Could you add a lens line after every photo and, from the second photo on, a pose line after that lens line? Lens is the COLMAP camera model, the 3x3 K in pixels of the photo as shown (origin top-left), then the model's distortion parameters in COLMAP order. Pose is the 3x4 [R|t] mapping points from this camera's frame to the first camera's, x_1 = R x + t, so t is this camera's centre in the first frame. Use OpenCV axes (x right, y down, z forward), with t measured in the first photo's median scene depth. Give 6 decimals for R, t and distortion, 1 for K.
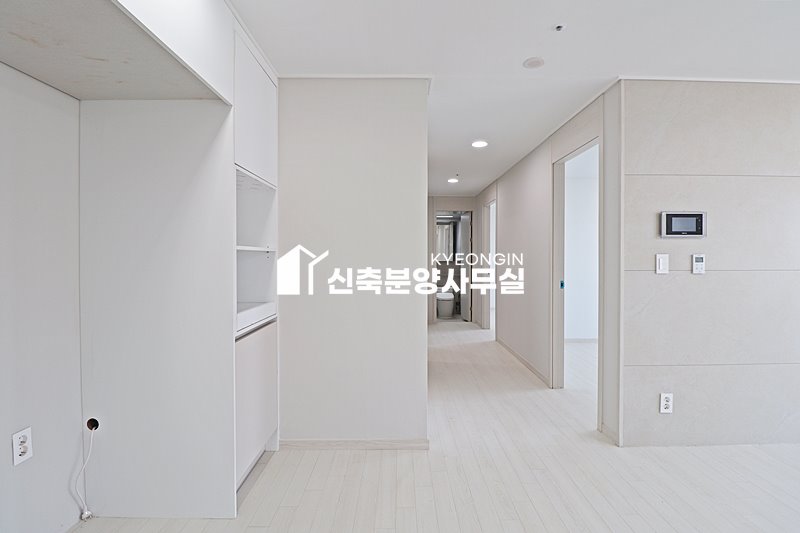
lens RADIAL K [[368.1, 0, 404.3], [0, 368.1, 261.6], [0, 0, 1]] dist [-0.007256, -0.009523]
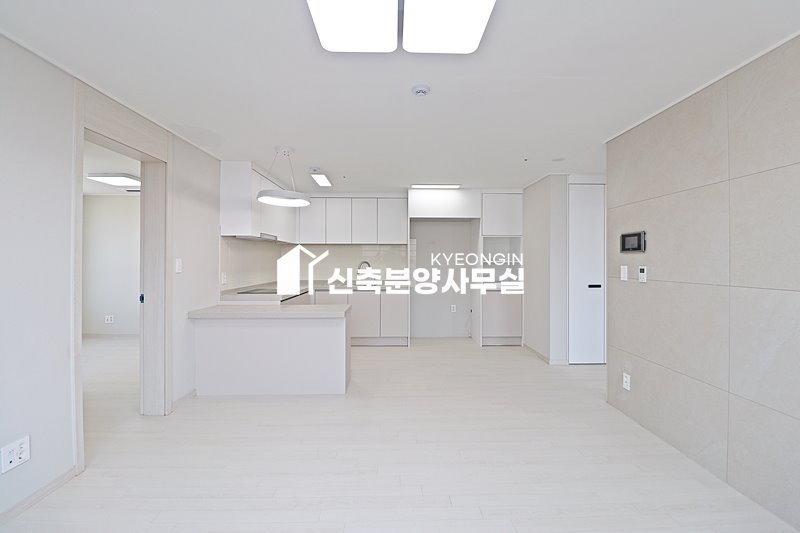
lens RADIAL K [[368.1, 0, 404.8], [0, 368.1, 260.4], [0, 0, 1]] dist [-0.007256, -0.009523]
pose [[0.023175, -0.001435, -0.999730, 1.999596], [-0.013068, 0.999913, -0.001738, -0.026988], [0.999646, 0.013105, 0.023154, 0.183513]]
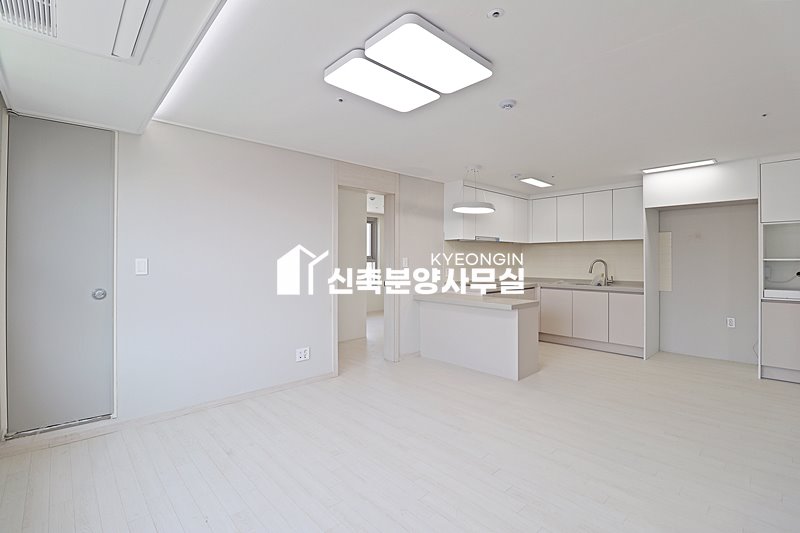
lens RADIAL K [[368.1, 0, 401.1], [0, 368.1, 257.4], [0, 0, 1]] dist [-0.007256, -0.009523]
pose [[-0.737570, -0.003483, -0.675261, 1.982207], [-0.007350, 0.999969, 0.002871, -0.032639], [0.675230, 0.007080, -0.737573, 0.839492]]
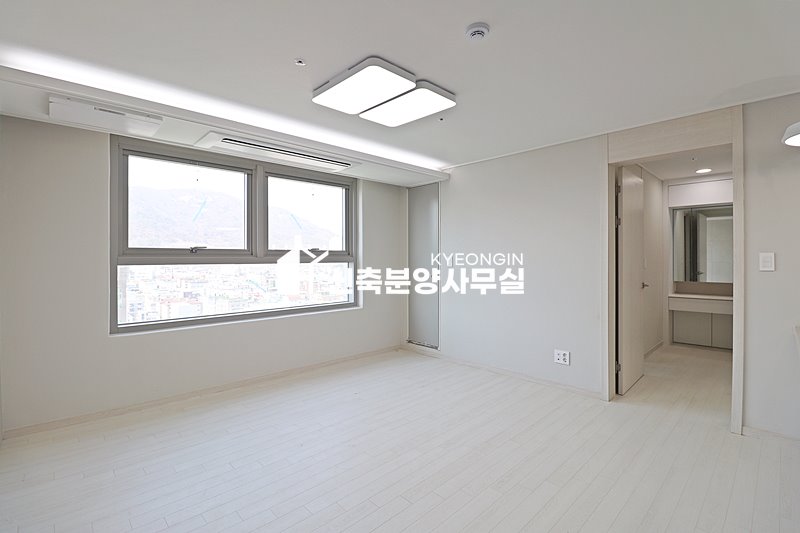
lens RADIAL K [[368.1, 0, 401.9], [0, 368.1, 260.1], [0, 0, 1]] dist [-0.007256, -0.009523]
pose [[-0.689454, -0.003088, 0.724323, 0.577521], [0.010681, 0.999839, 0.014429, -0.030511], [-0.724251, 0.017684, -0.689310, 0.883032]]
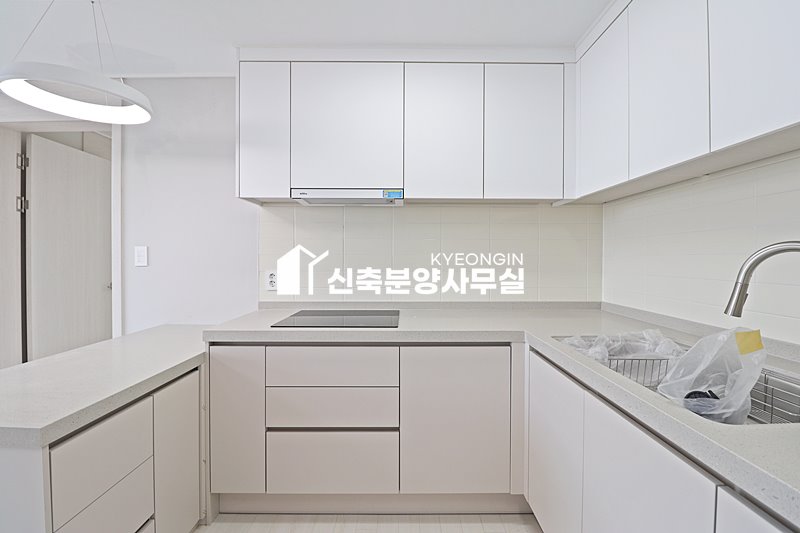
lens RADIAL K [[368.1, 0, 403.4], [0, 368.1, 261.8], [0, 0, 1]] dist [-0.007256, -0.009523]
pose [[-0.999967, -0.002273, -0.007749, -0.089813], [-0.002424, 0.999806, 0.019552, -0.004283], [0.007703, 0.019570, -0.999779, 0.358442]]
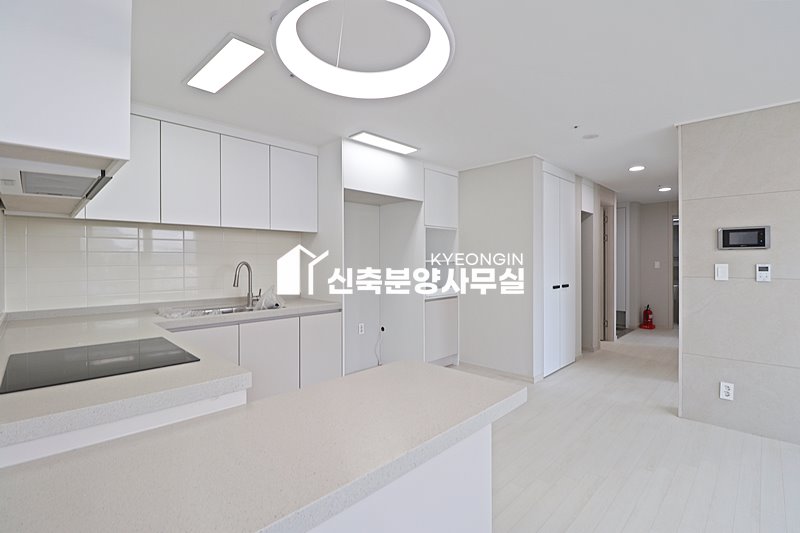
lens RADIAL K [[368.1, 0, 401.8], [0, 368.1, 263.1], [0, 0, 1]] dist [-0.007256, -0.009523]
pose [[0.706013, 0.001415, -0.708197, 0.808576], [-0.003885, 0.999991, -0.001875, -0.016713], [0.708188, 0.004075, 0.706012, -0.563832]]
